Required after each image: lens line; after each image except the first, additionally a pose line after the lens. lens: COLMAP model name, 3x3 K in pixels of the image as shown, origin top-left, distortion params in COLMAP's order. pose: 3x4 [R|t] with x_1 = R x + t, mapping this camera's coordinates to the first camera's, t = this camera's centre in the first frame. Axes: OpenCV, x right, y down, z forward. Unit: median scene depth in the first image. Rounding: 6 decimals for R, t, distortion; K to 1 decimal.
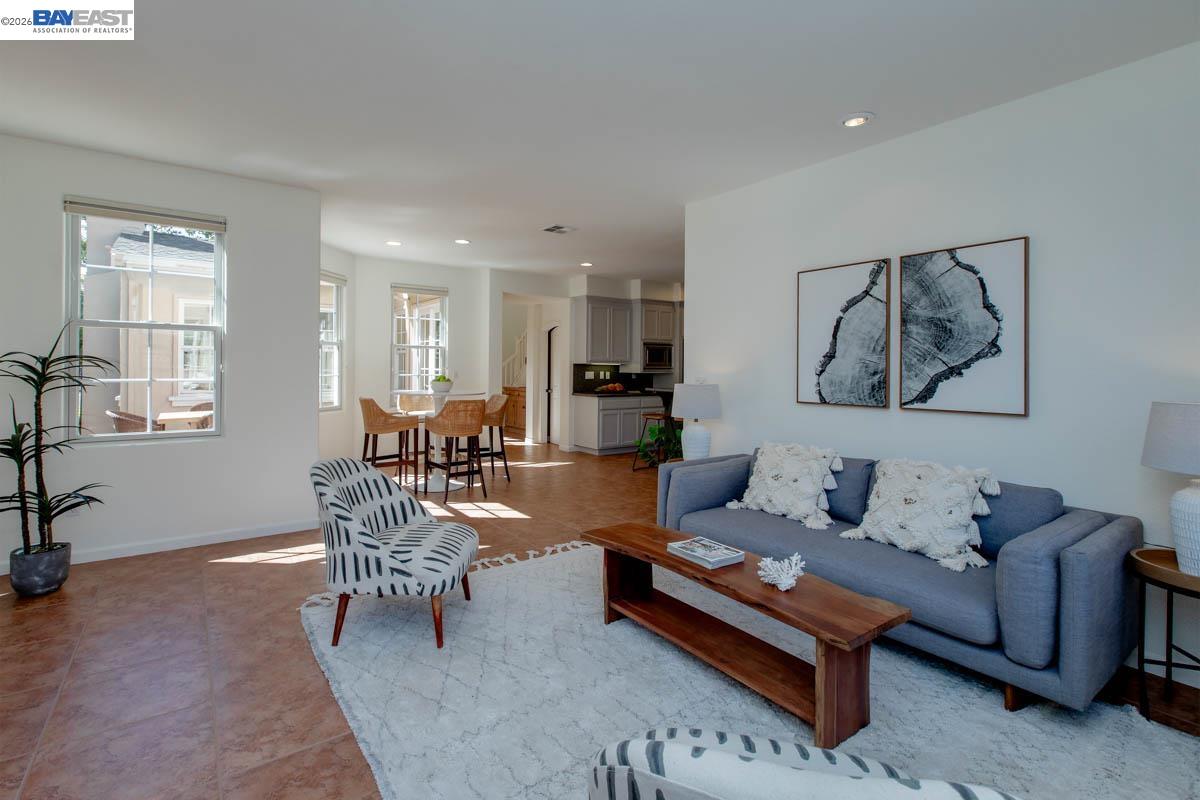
lens RADIAL K [[532.8, 0, 562.6], [0, 532.8, 361.7], [0, 0, 1]] dist [0.004867, -0.001200]
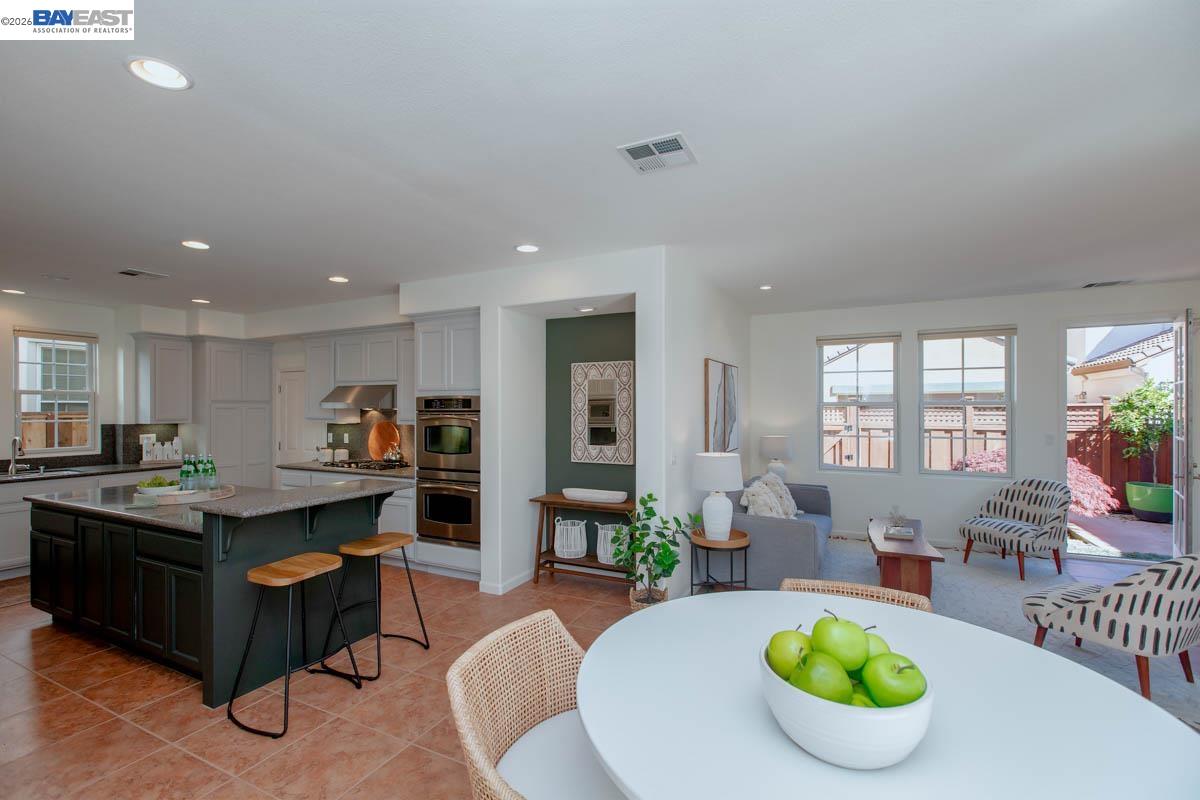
lens RADIAL K [[532.8, 0, 587.1], [0, 532.8, 407.2], [0, 0, 1]] dist [0.004867, -0.001200]
pose [[-0.480394, -0.008349, 0.877013, -0.567488], [-0.008697, 0.999951, 0.004755, -0.054352], [-0.877010, -0.005343, -0.480443, 1.924916]]
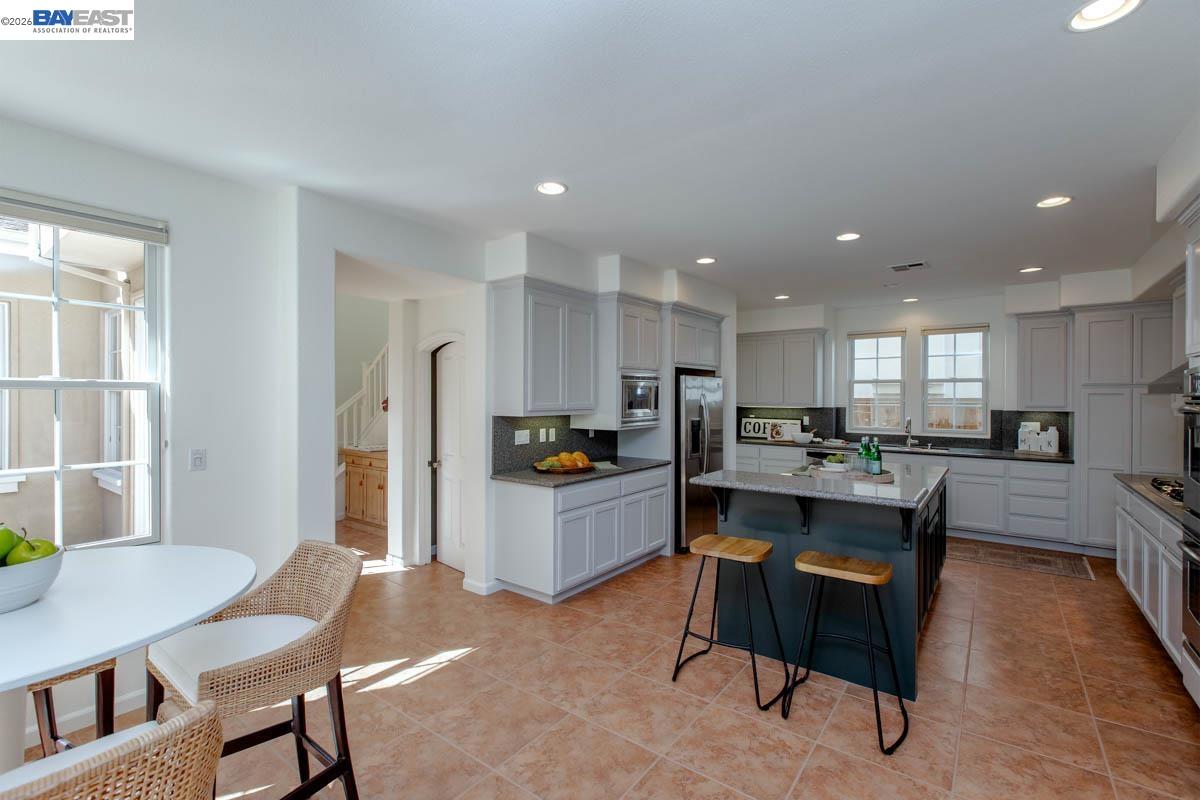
lens RADIAL K [[532.8, 0, 586.1], [0, 532.8, 403.1], [0, 0, 1]] dist [0.004867, -0.001200]
pose [[0.949436, -0.011996, 0.313730, -0.129496], [0.004835, 0.999710, 0.023595, -0.048230], [-0.313922, -0.020885, 0.949219, 1.215687]]
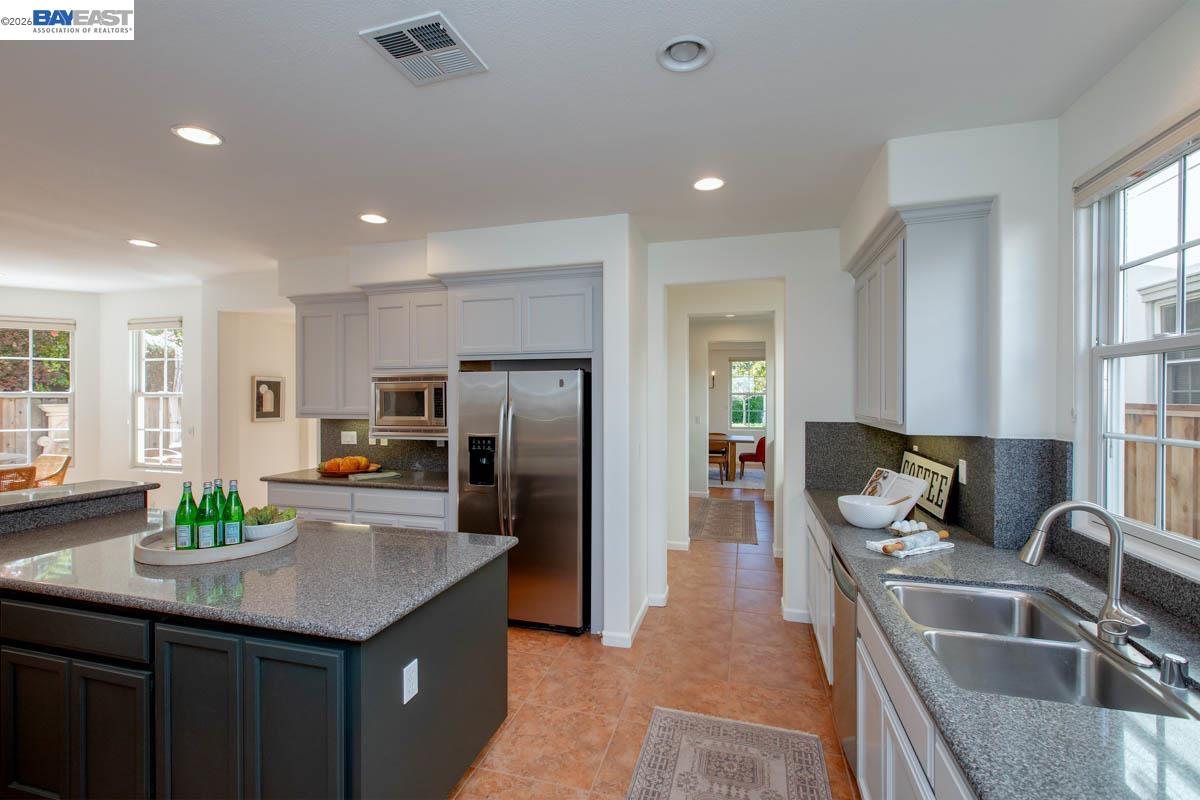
lens RADIAL K [[532.8, 0, 601.8], [0, 532.8, 401.0], [0, 0, 1]] dist [0.004867, -0.001200]
pose [[0.636819, -0.004466, -0.771000, 1.576627], [0.008689, 0.999961, 0.001384, -0.029882], [0.770964, -0.007581, 0.636833, 2.069799]]
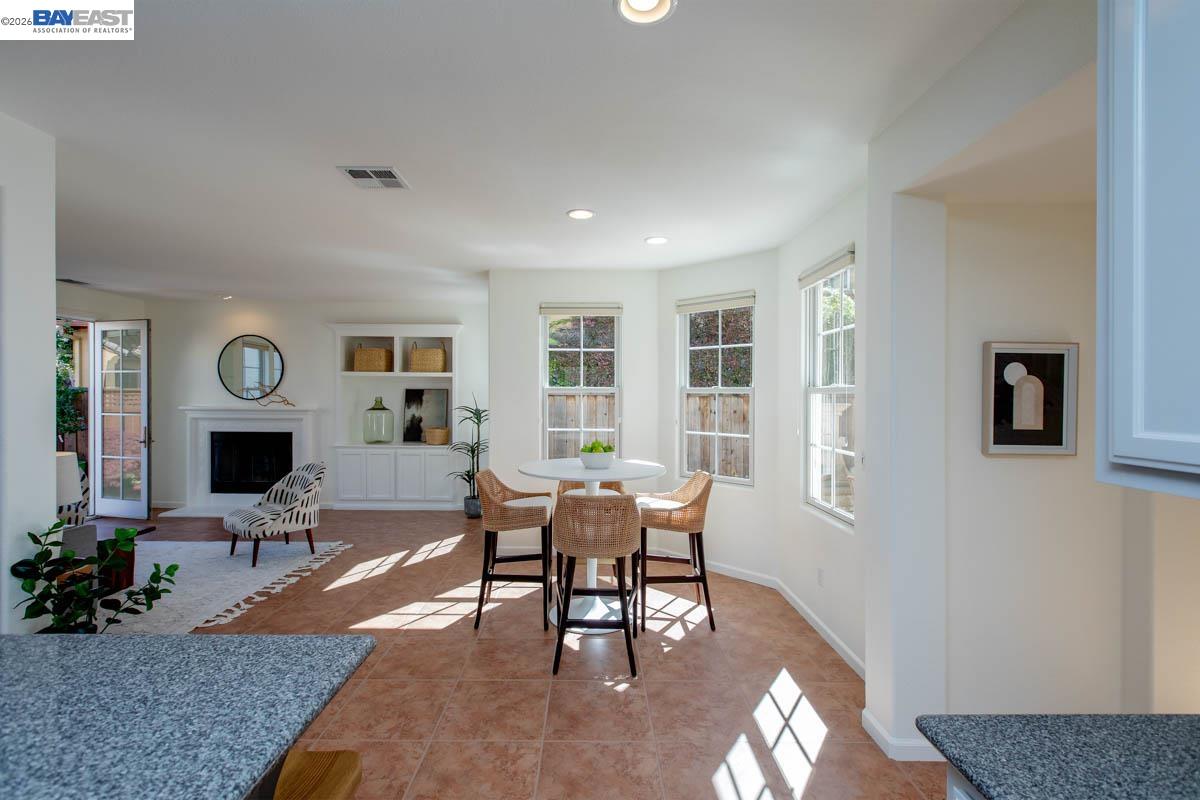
lens RADIAL K [[532.8, 0, 605.3], [0, 532.8, 403.7], [0, 0, 1]] dist [0.004867, -0.001200]
pose [[-0.549517, 0.002338, -0.835480, 0.469714], [-0.005588, 0.999963, 0.006474, -0.037255], [0.835464, 0.008226, -0.549483, 2.255082]]
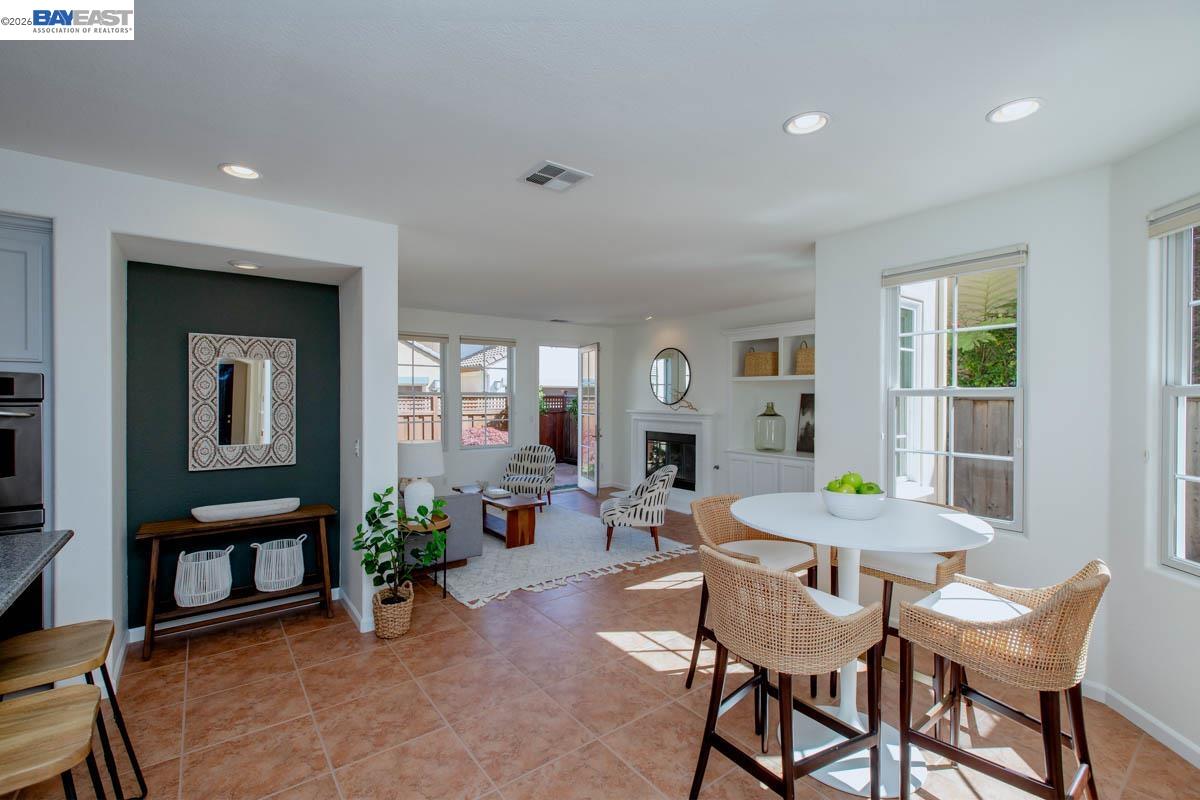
lens RADIAL K [[532.8, 0, 596.7], [0, 532.8, 401.5], [0, 0, 1]] dist [0.004867, -0.001200]
pose [[-0.998941, -0.010074, -0.044886, -0.043413], [-0.010113, 0.999949, 0.000645, -0.042390], [0.044877, 0.001099, -0.998992, 2.307959]]
